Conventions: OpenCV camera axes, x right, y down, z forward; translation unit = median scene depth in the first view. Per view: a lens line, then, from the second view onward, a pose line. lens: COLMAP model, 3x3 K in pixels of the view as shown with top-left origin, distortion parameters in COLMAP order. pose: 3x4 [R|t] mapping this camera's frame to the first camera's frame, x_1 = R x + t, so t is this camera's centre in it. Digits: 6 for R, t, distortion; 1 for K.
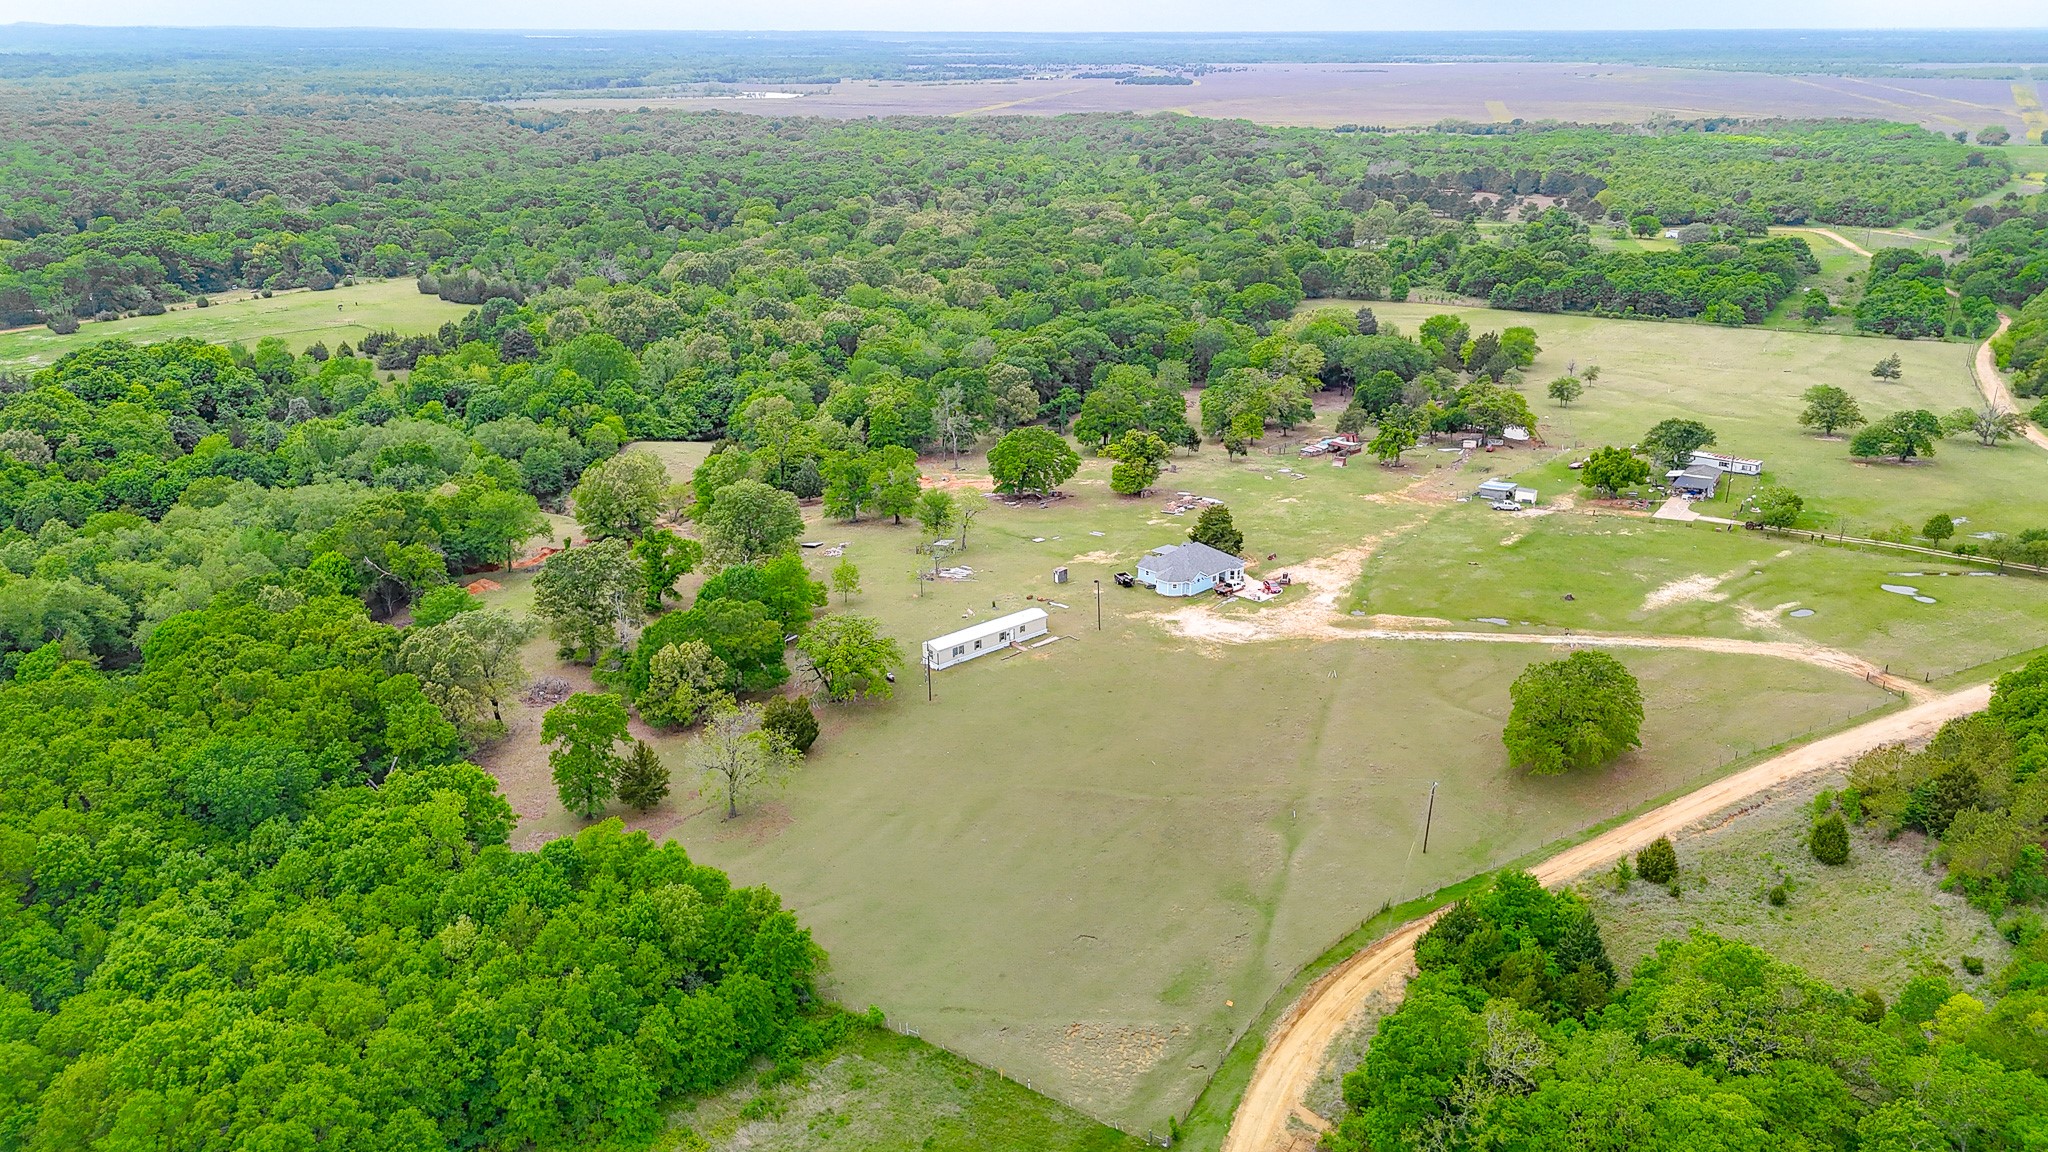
lens RADIAL K [[1516.1, 0, 1024.0], [0, 1516.1, 576.0], [0, 0, 1]] dist [0.069524, -0.065982]
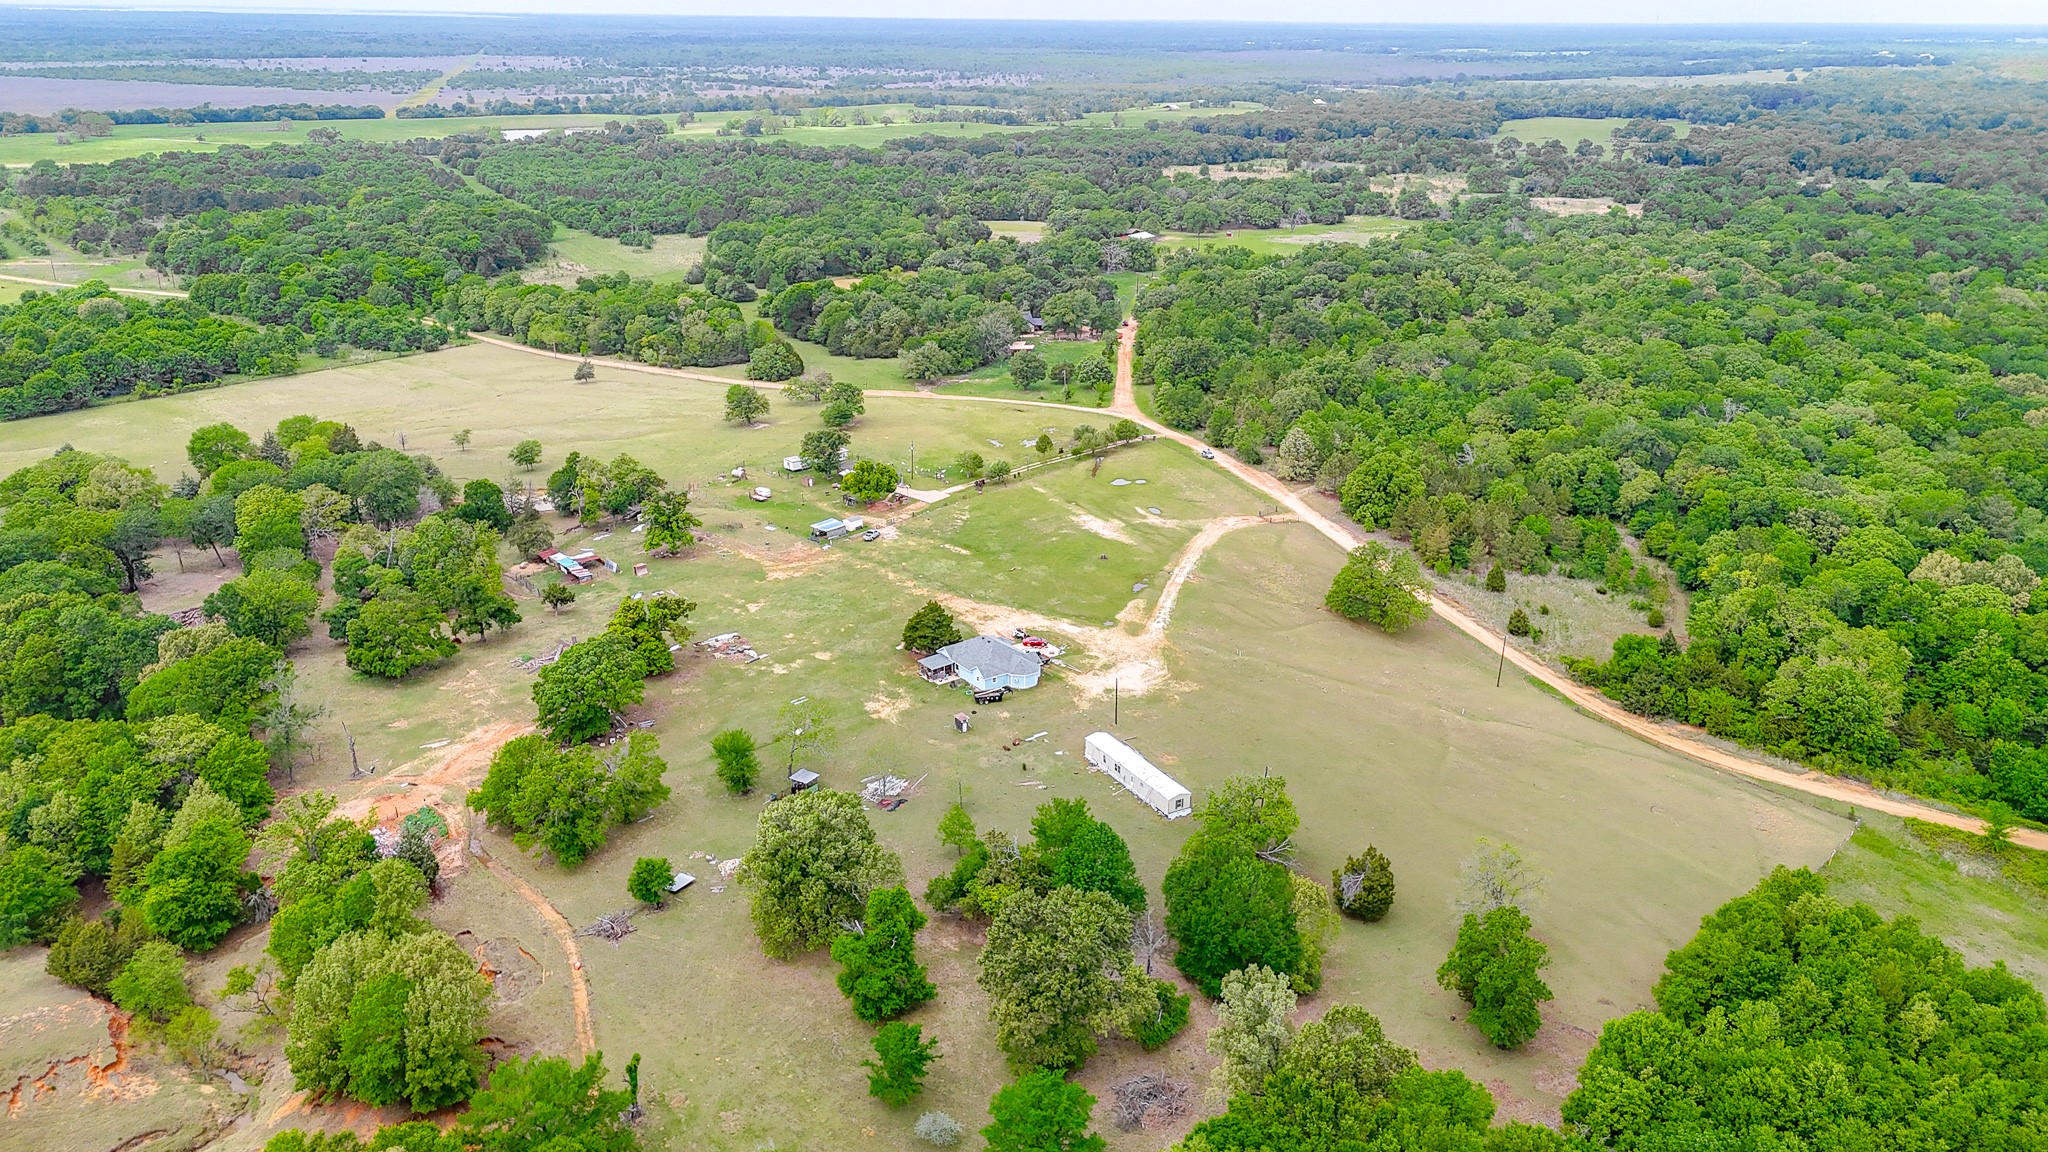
lens RADIAL K [[1546.1, 0, 1017.6], [0, 1546.1, 572.8], [0, 0, 1]] dist [0.069280, -0.062904]
pose [[0.174369, -0.331679, 0.927138, -0.596948], [0.324022, 0.908452, 0.264054, -0.236399], [-0.929842, 0.254370, 0.265877, 0.512914]]
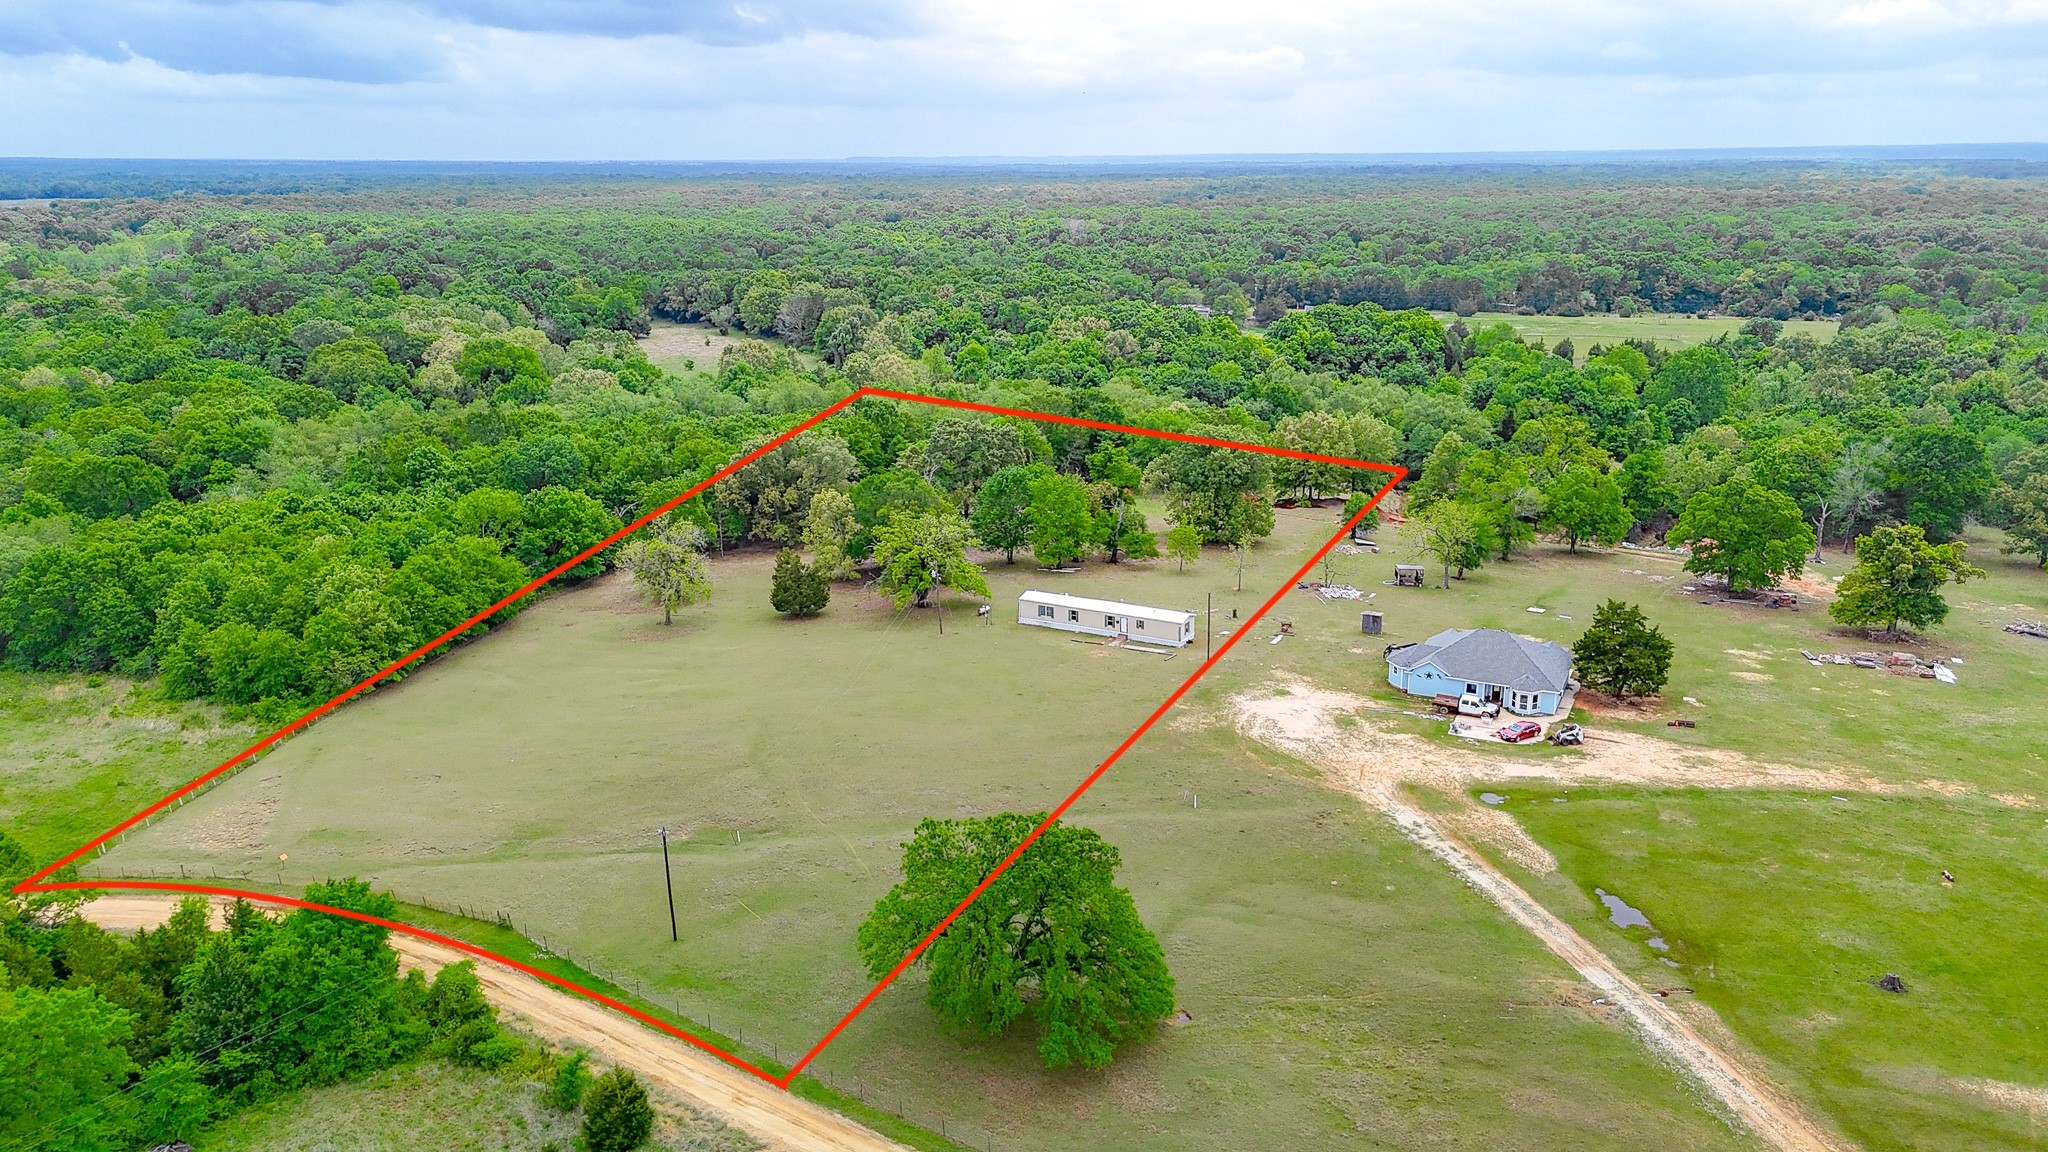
lens RADIAL K [[1508.5, 0, 1021.2], [0, 1508.5, 574.2], [0, 0, 1]] dist [0.068377, -0.066595]
pose [[0.333672, 0.250169, -0.908889, 0.435949], [-0.313337, 0.938759, 0.143359, -0.051550], [0.889091, 0.236953, 0.391625, 0.430721]]
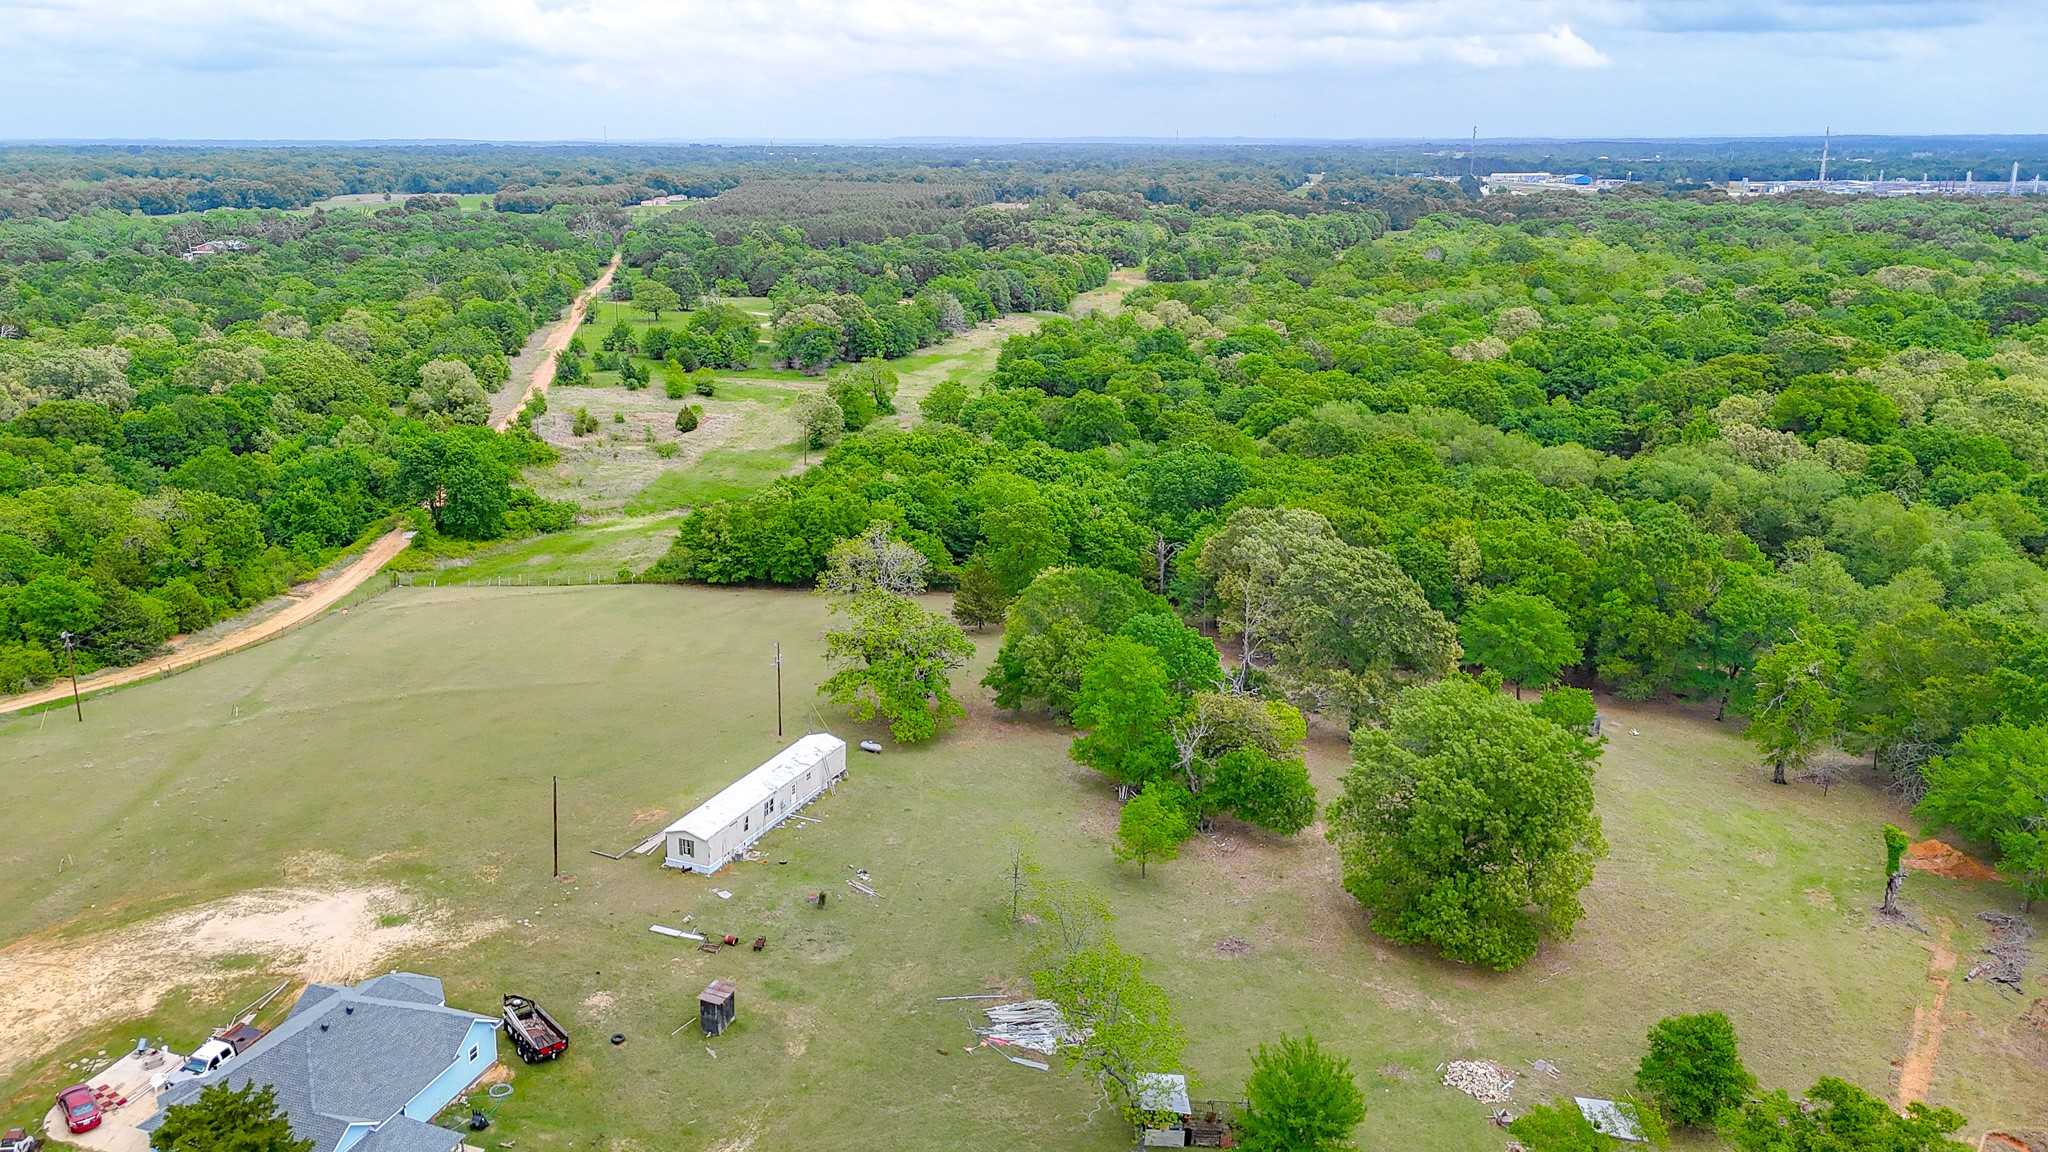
lens RADIAL K [[1531.0, 0, 967.3], [0, 1531.0, 525.1], [0, 0, 1]] dist [0.065899, -0.058638]
pose [[-0.902820, 0.105261, -0.416937, 0.084600], [-0.143882, 0.839751, 0.523562, -0.224910], [0.405234, 0.532671, -0.742999, 0.915823]]
